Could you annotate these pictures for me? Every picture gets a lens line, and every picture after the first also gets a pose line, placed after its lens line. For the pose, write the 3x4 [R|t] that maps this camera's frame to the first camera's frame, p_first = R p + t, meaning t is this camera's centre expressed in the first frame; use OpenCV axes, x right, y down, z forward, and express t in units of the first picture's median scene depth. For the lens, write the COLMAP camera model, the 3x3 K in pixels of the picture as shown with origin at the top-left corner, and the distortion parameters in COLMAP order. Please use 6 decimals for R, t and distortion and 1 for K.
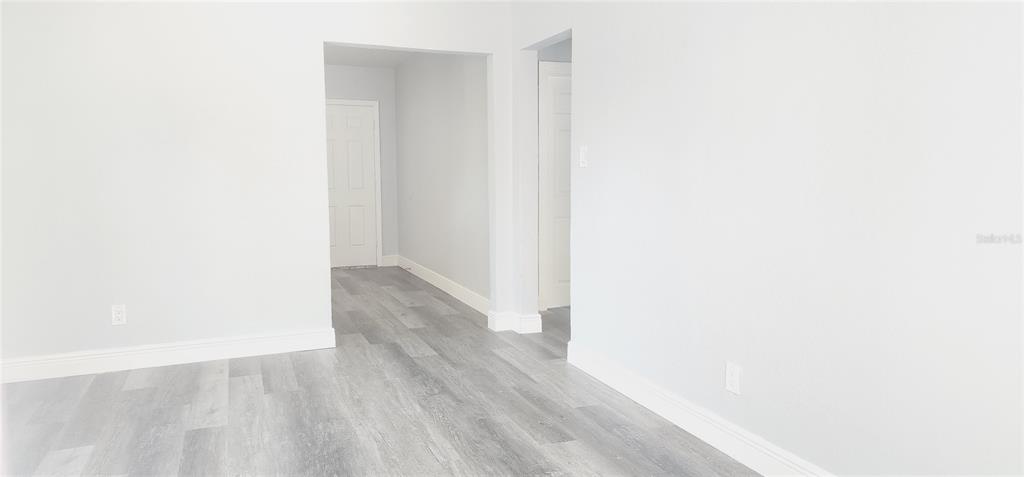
lens RADIAL K [[686.5, 0, 511.7], [0, 686.5, 224.2], [0, 0, 1]] dist [0.109777, -0.106274]
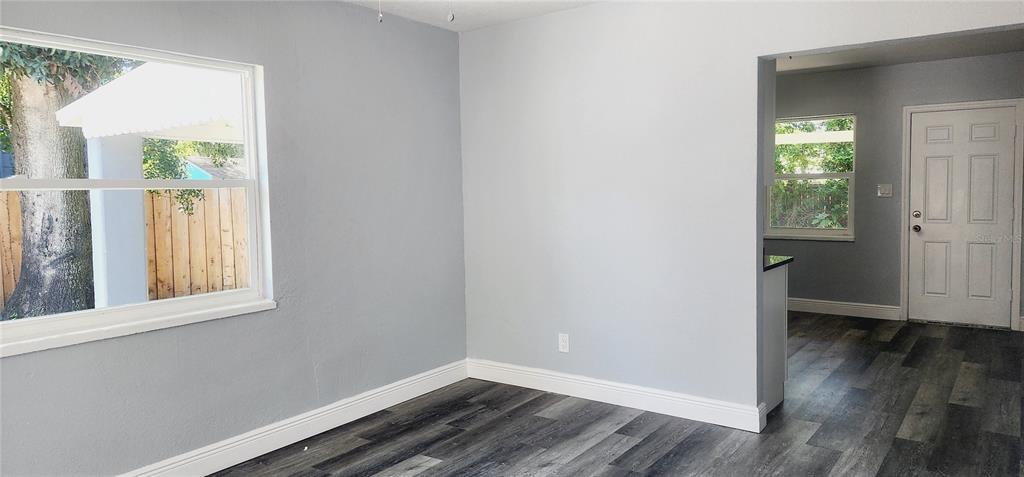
lens RADIAL K [[686.5, 0, 511.7], [0, 686.5, 224.2], [0, 0, 1]] dist [0.109777, -0.106274]
pose [[0.529448, 0.043308, -0.847236, 0.304792], [-0.050510, 0.998534, 0.019477, -0.073987], [0.846837, 0.032482, 0.530859, 0.359932]]
